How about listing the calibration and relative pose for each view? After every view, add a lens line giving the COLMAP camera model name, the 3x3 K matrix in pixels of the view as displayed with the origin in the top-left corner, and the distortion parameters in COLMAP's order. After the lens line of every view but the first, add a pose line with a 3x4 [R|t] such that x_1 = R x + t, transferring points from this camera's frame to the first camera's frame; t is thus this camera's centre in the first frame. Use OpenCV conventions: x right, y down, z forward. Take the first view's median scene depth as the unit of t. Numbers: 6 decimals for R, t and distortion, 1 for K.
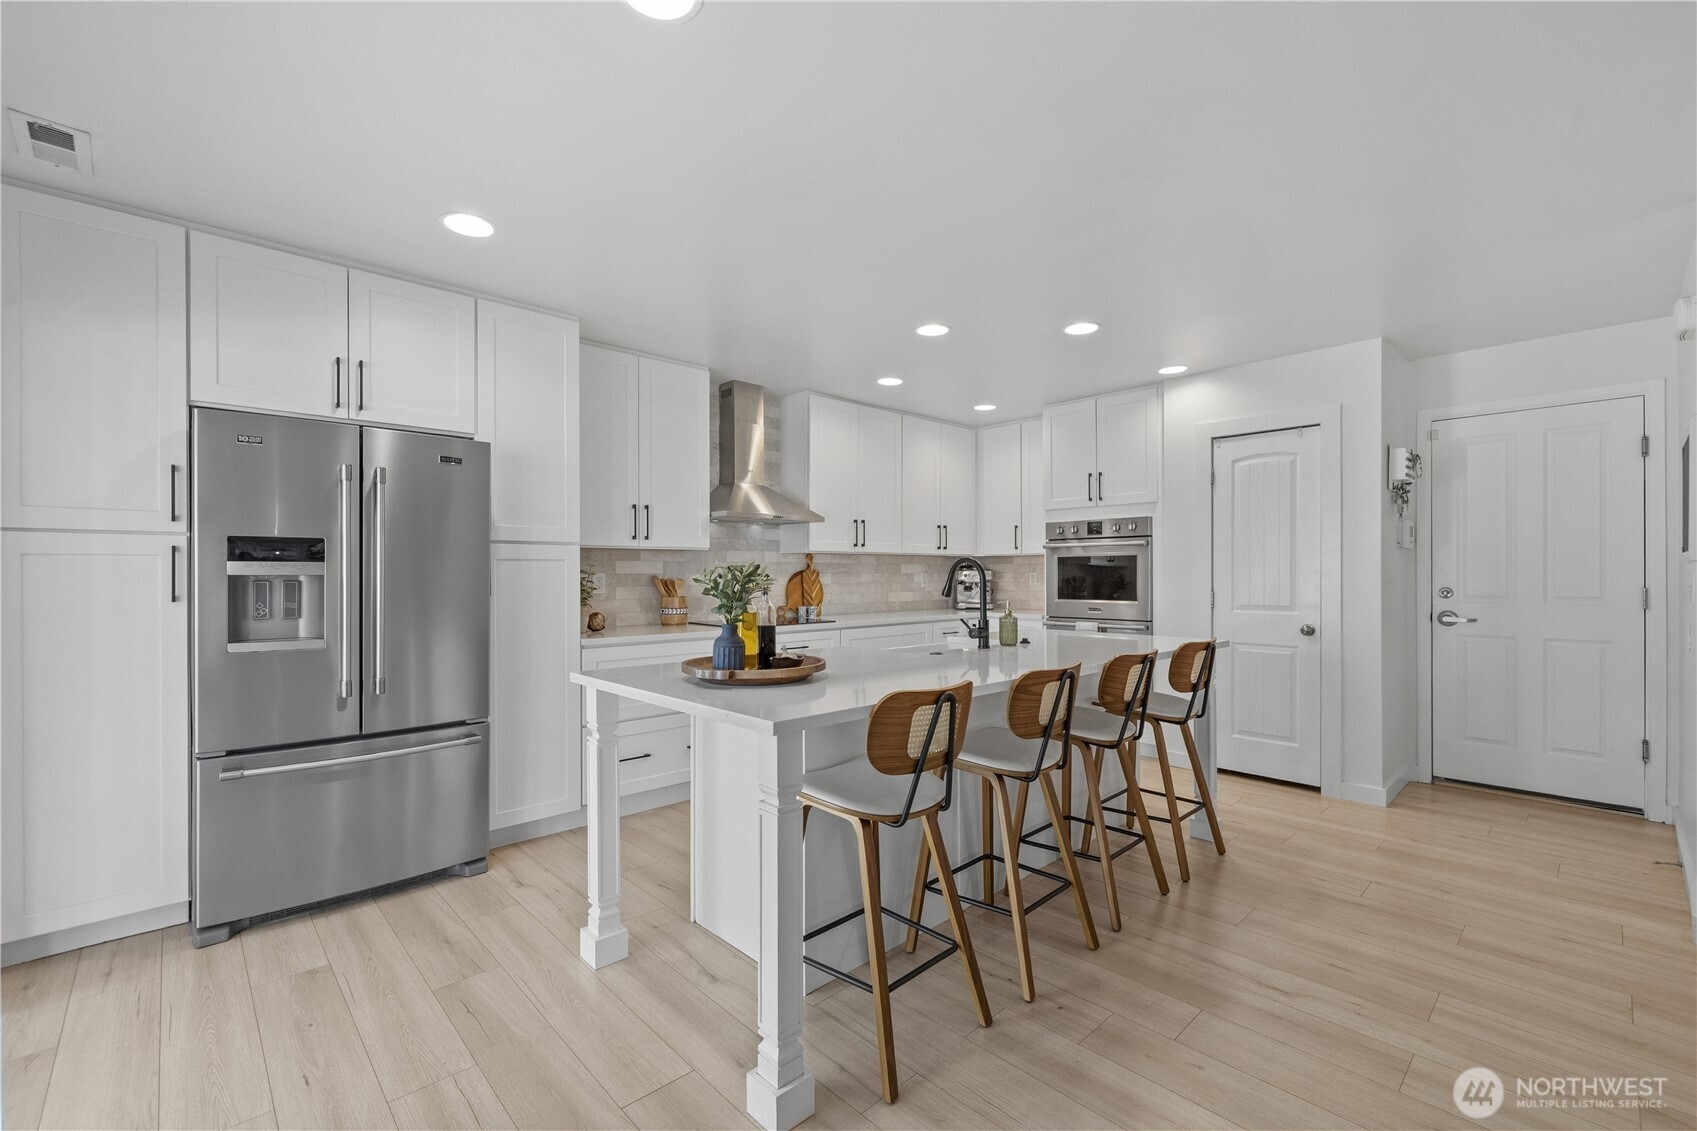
lens RADIAL K [[716.1, 0, 848.5], [0, 716.1, 565.5], [0, 0, 1]] dist [0.000673, -0.000040]
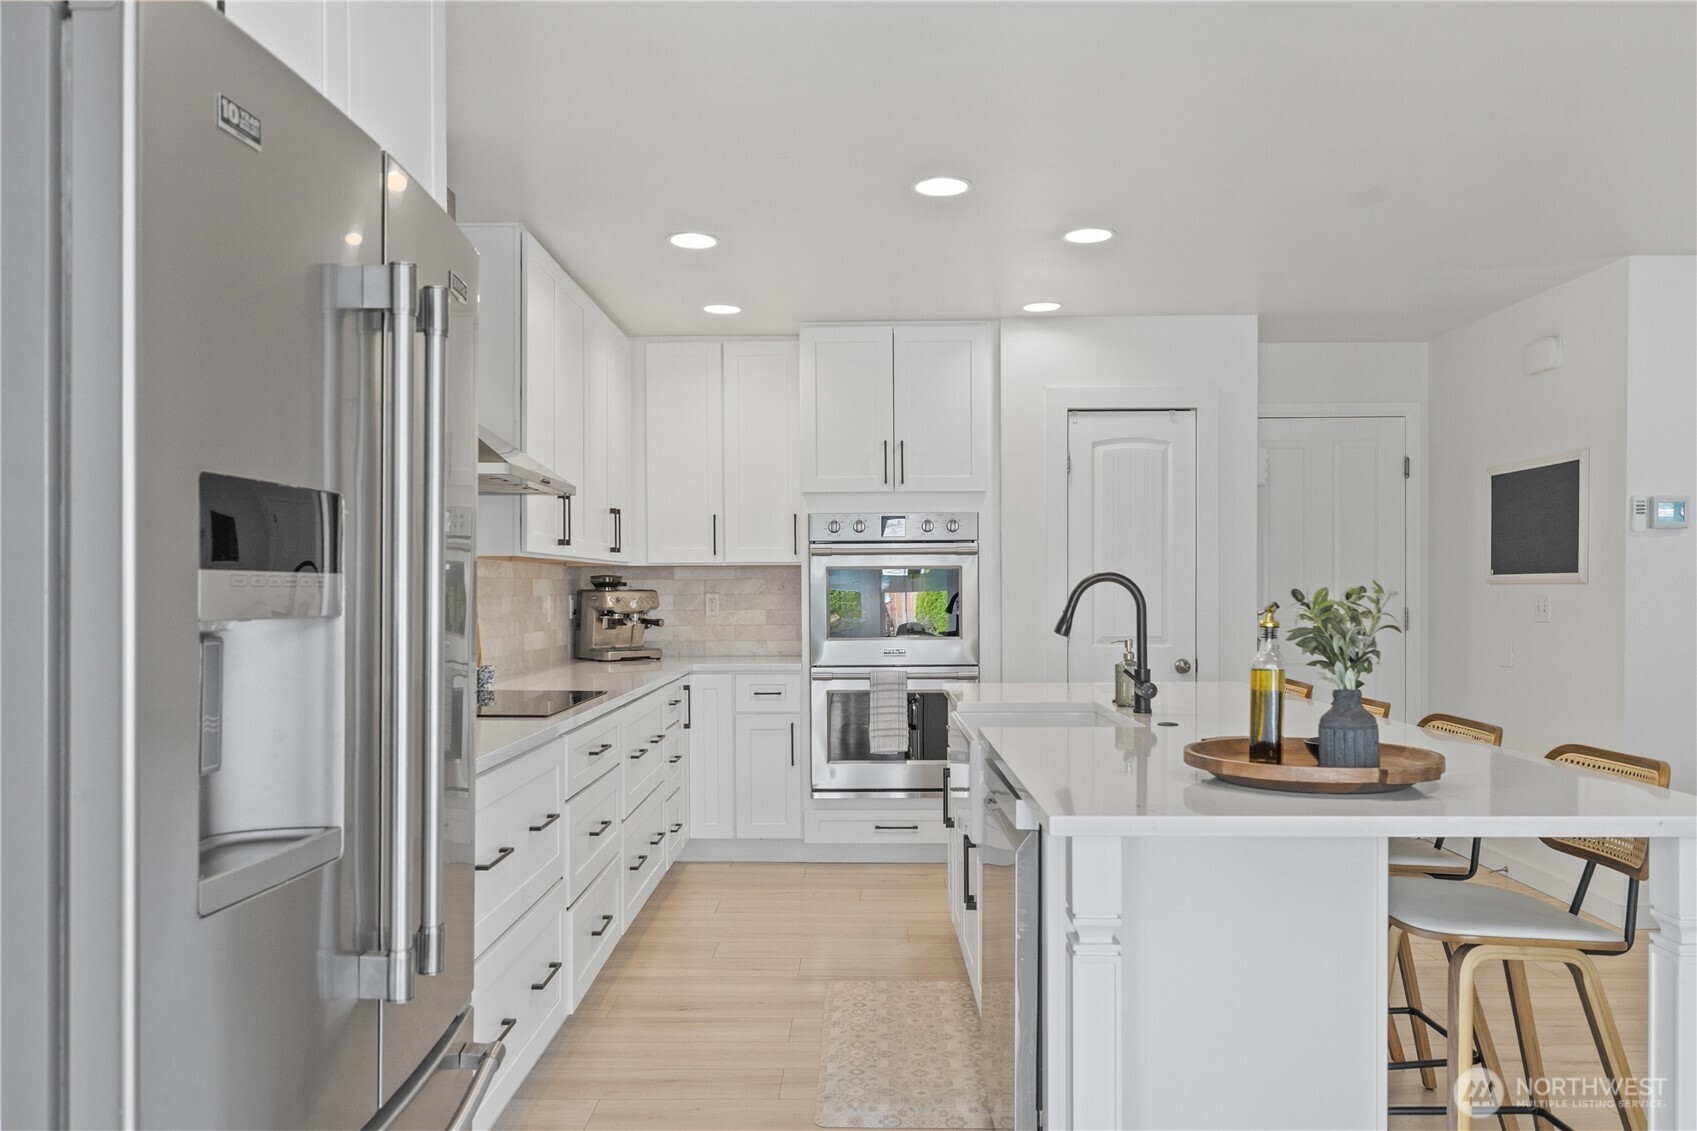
lens RADIAL K [[1231.4, 0, 844.2], [0, 1231.4, 585.1], [0, 0, 1]] dist [-0.034348, -0.001200]
pose [[0.706590, 0.004844, 0.707606, -0.514991], [-0.006219, 0.999980, -0.000635, 0.002970], [-0.707596, -0.003952, 0.706606, 0.272563]]
